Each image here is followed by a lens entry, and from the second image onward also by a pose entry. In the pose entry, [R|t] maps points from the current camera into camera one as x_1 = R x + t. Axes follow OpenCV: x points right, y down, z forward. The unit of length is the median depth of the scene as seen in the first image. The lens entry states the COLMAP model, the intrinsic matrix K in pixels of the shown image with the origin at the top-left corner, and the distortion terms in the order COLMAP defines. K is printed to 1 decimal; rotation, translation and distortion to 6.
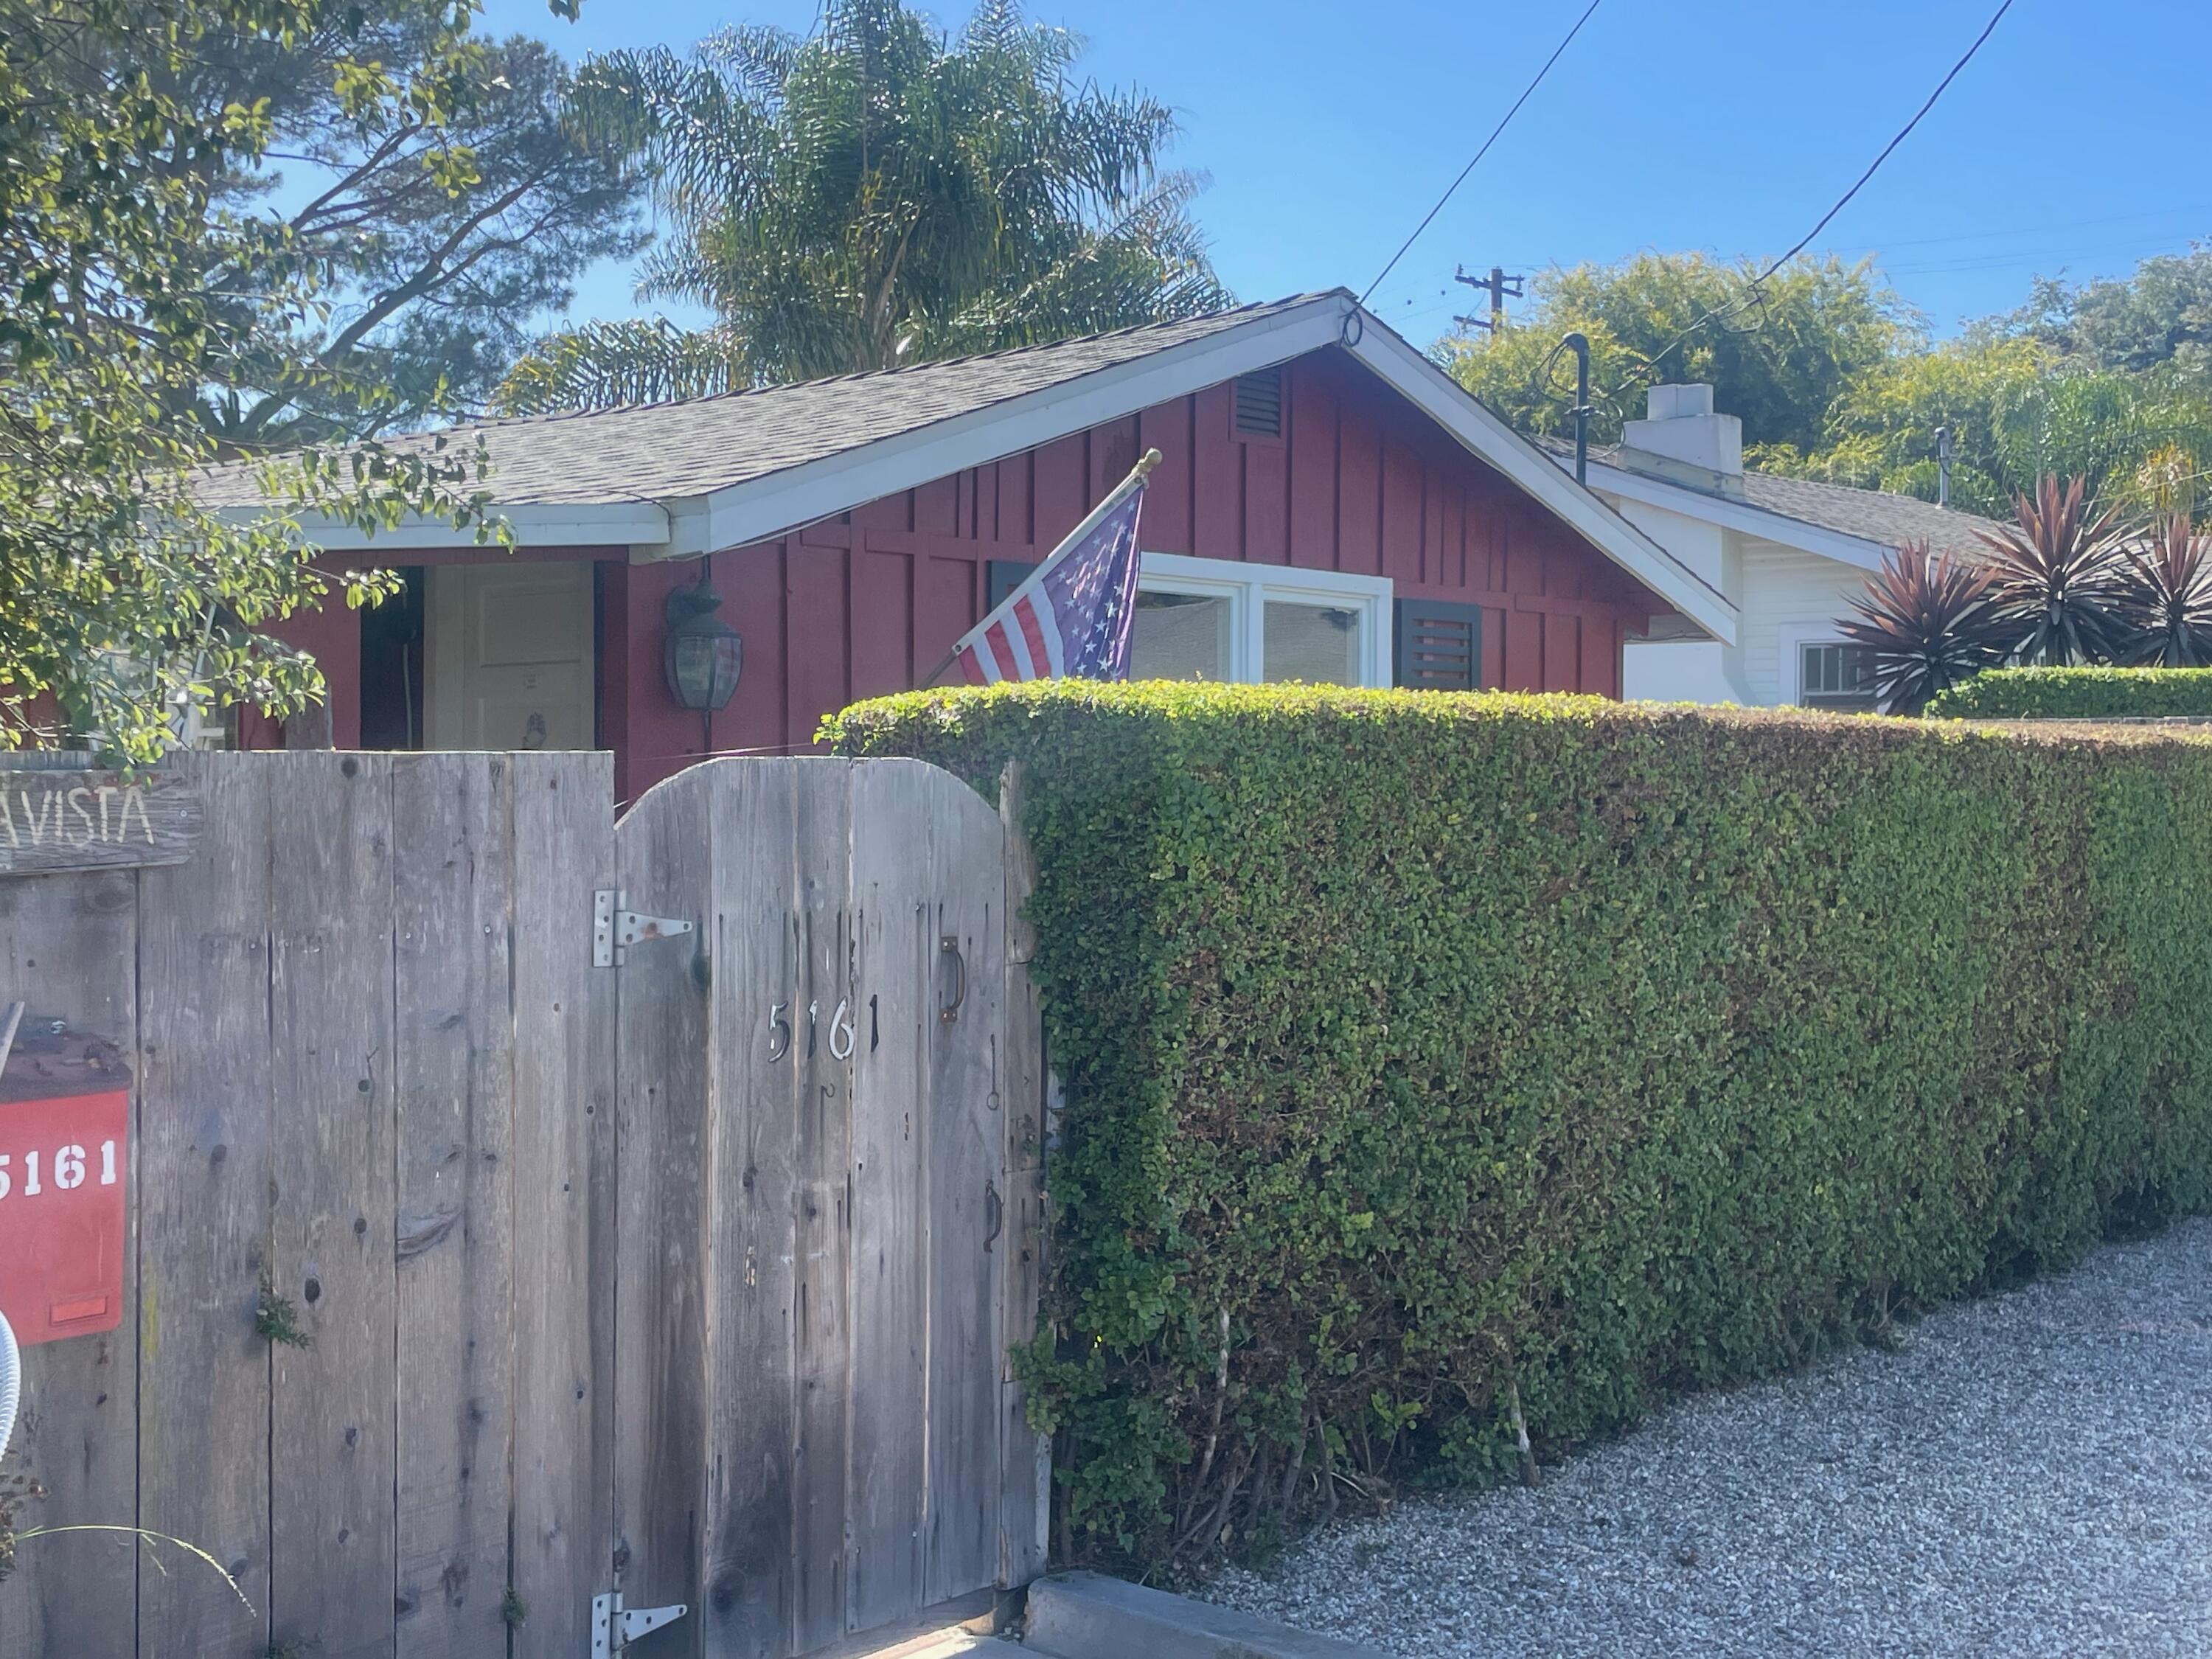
lens RADIAL K [[2757.8, 0, 1103.6], [0, 2757.8, 824.8], [0, 0, 1]] dist [0.068039, 0.000000]
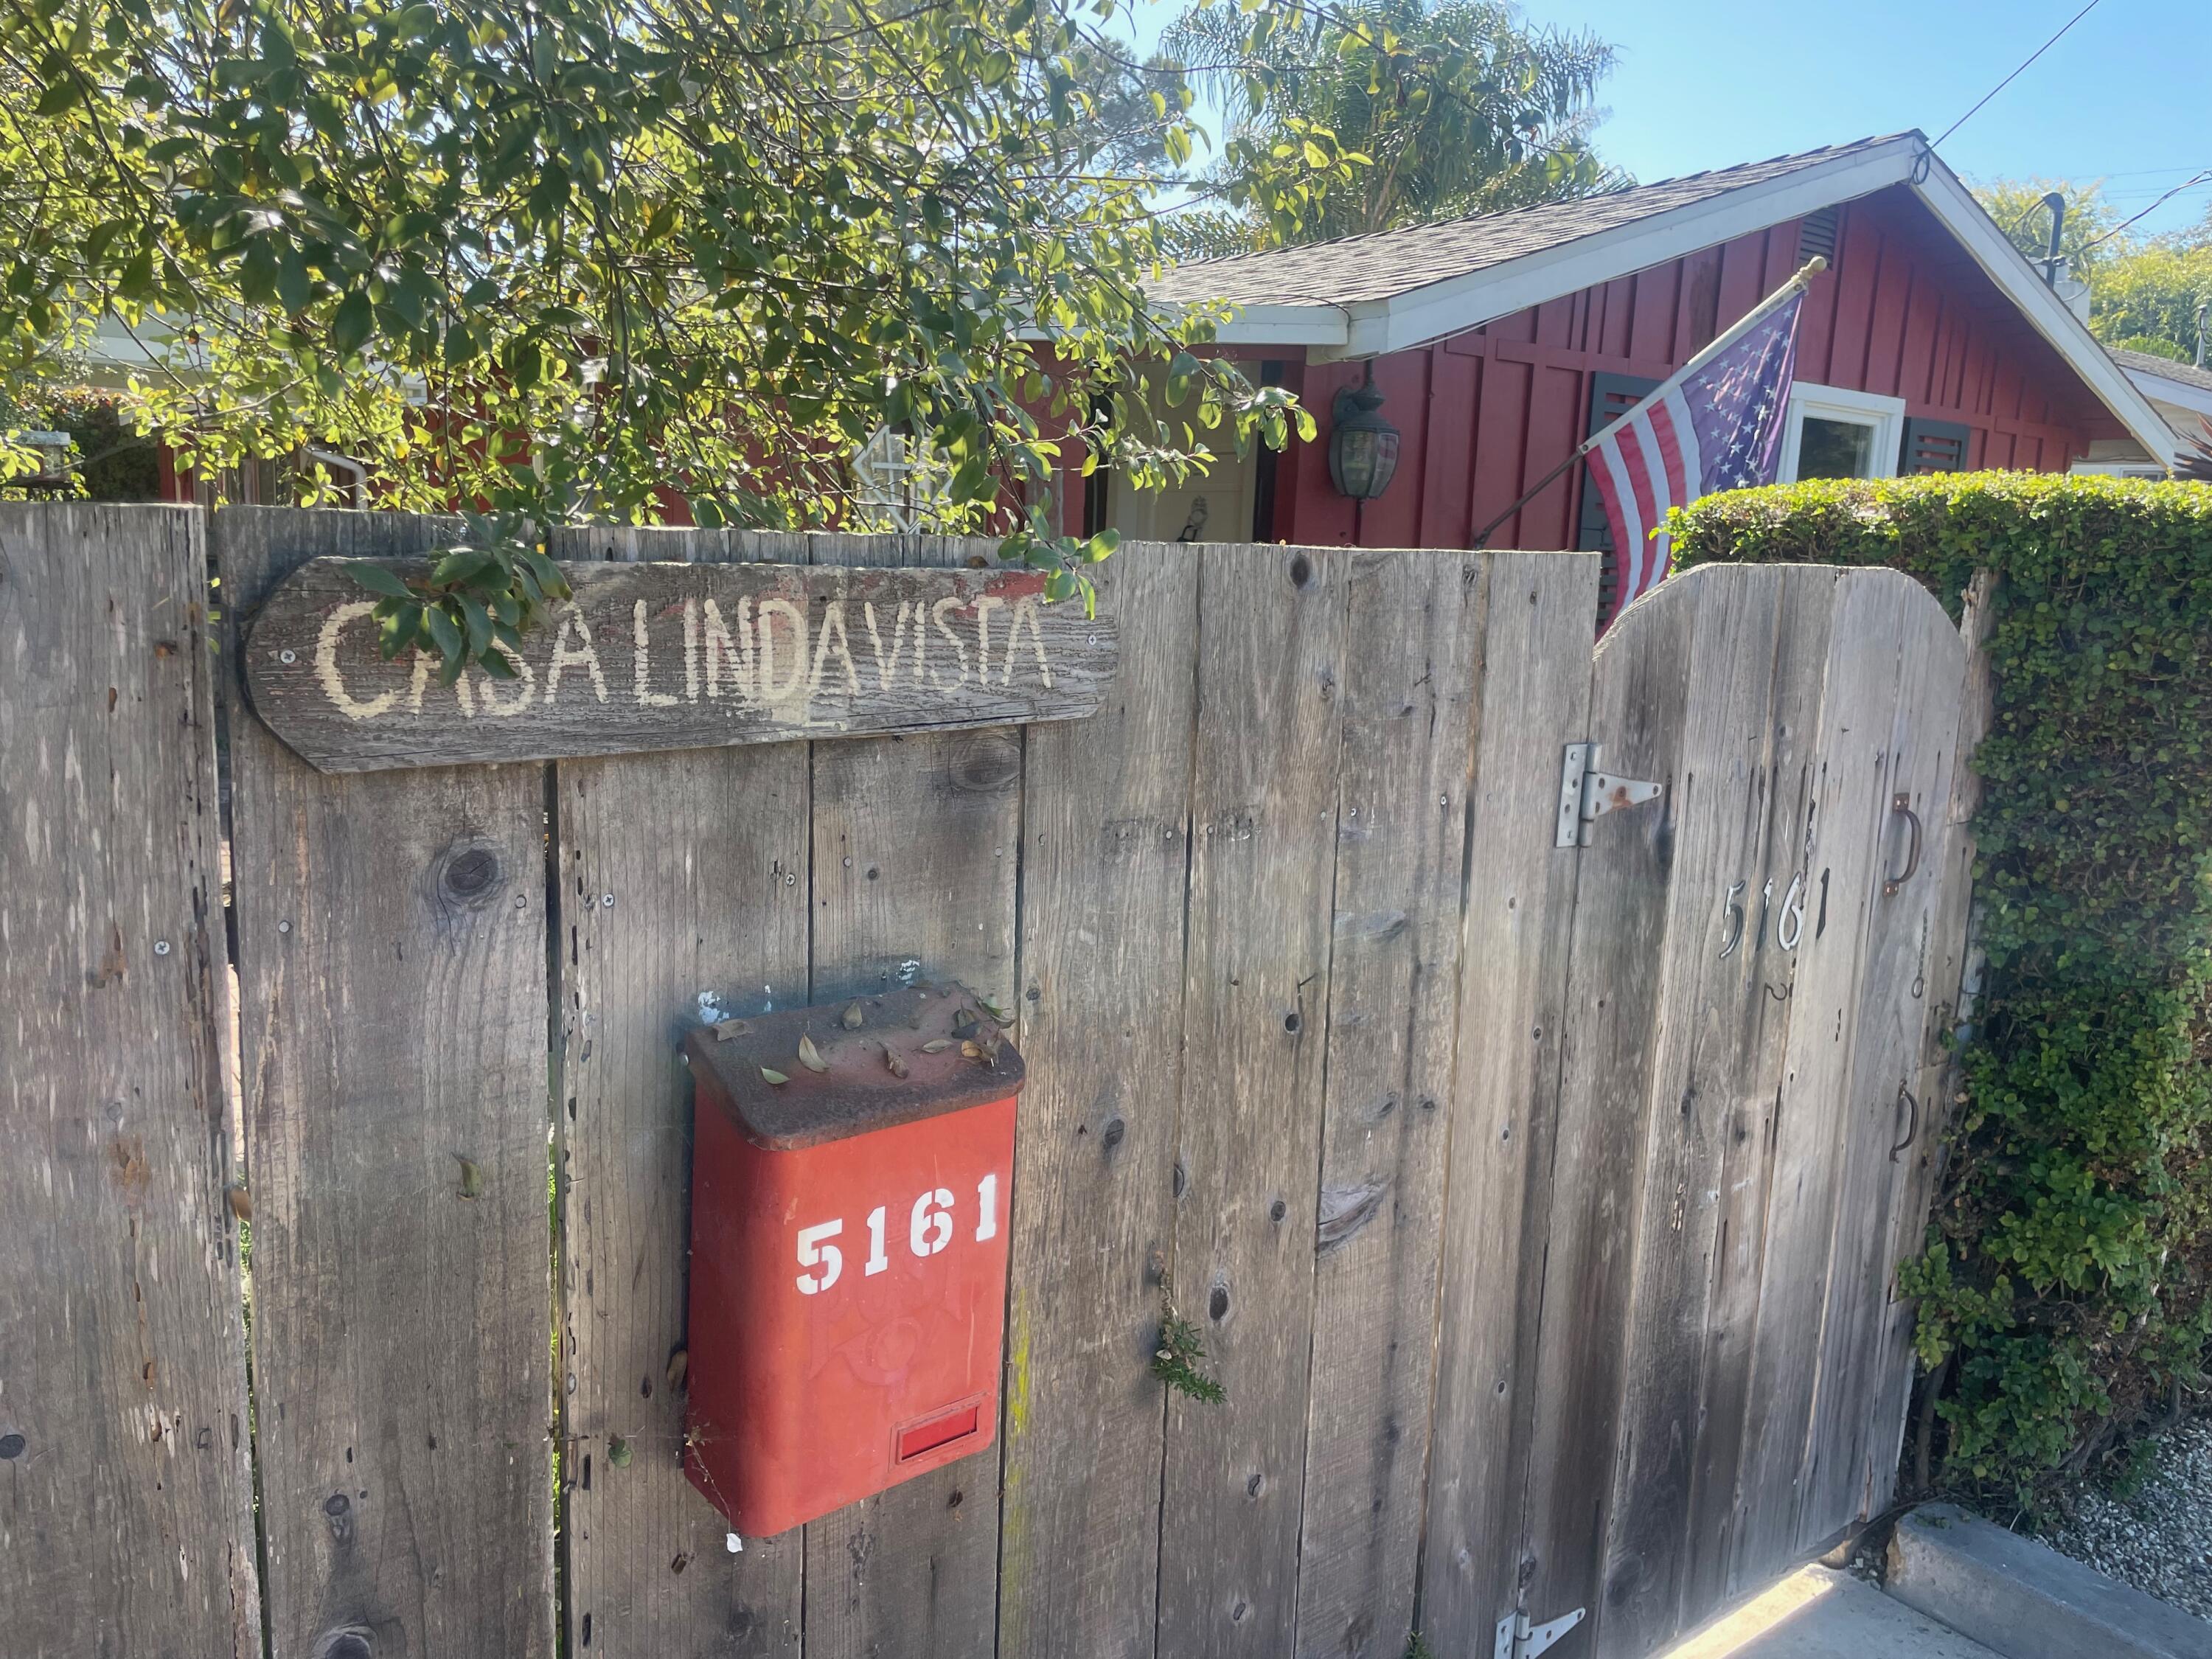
lens RADIAL K [[1687.2, 0, 1118.9], [0, 1687.2, 850.8], [0, 0, 1]] dist [0.063276, -0.065490]
pose [[0.982268, 0.073202, -0.172599, -0.212932], [-0.043993, 0.984915, 0.167352, -0.018145], [0.182246, -0.156791, 0.970671, 0.514504]]
